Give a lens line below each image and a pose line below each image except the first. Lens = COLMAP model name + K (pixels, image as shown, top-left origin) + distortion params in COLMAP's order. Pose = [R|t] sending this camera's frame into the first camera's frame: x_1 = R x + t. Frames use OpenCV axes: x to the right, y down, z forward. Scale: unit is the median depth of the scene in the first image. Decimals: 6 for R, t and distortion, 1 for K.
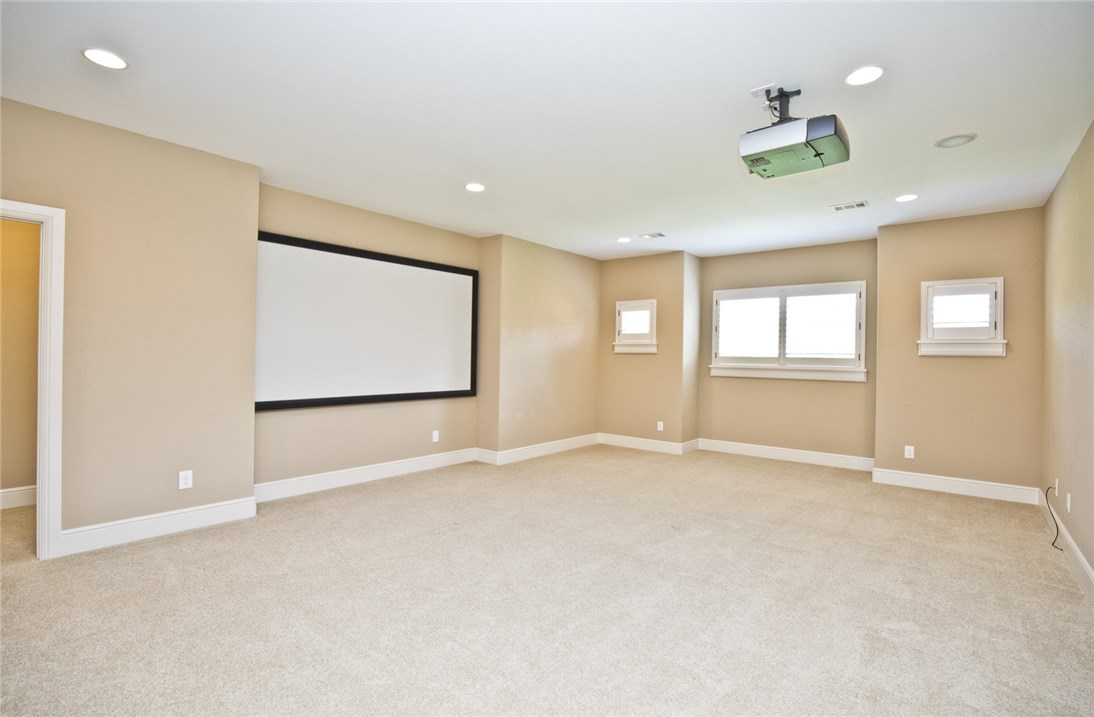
lens RADIAL K [[502.6, 0, 544.9], [0, 502.6, 357.9], [0, 0, 1]] dist [-0.021343, 0.001922]
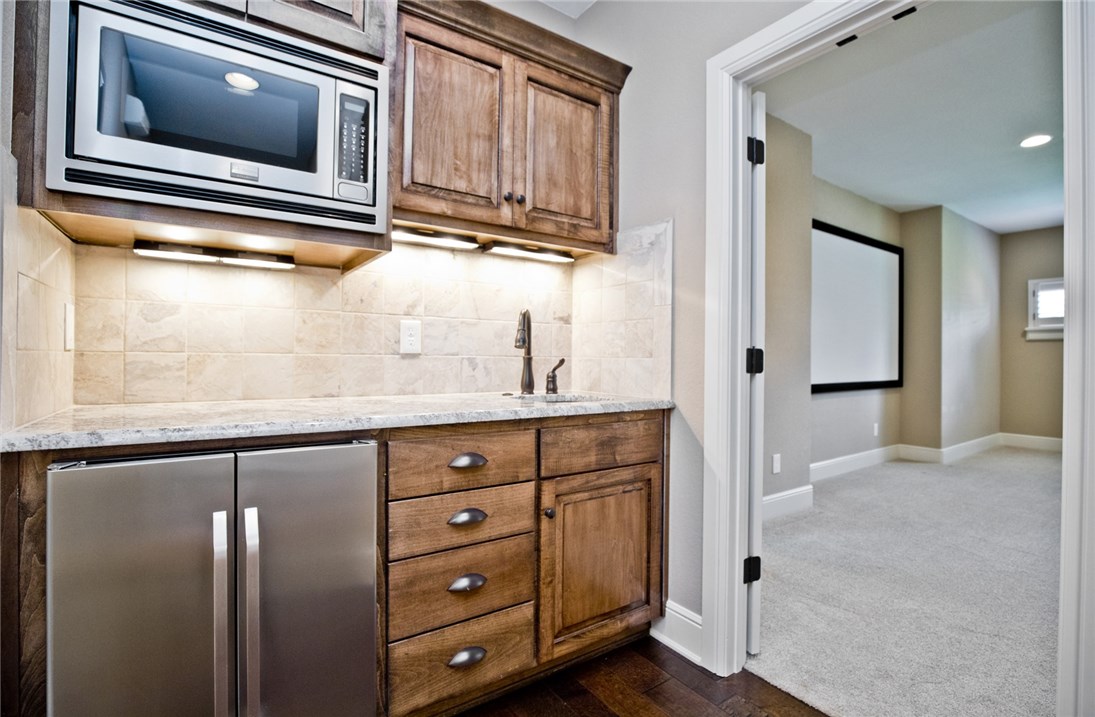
lens RADIAL K [[503.0, 0, 548.9], [0, 503.0, 356.6], [0, 0, 1]] dist [-0.021343, 0.001922]
pose [[0.966375, -0.004101, -0.257103, -0.525503], [0.003420, 0.999989, -0.003098, 0.022817], [0.257113, 0.002114, 0.966379, -0.033934]]
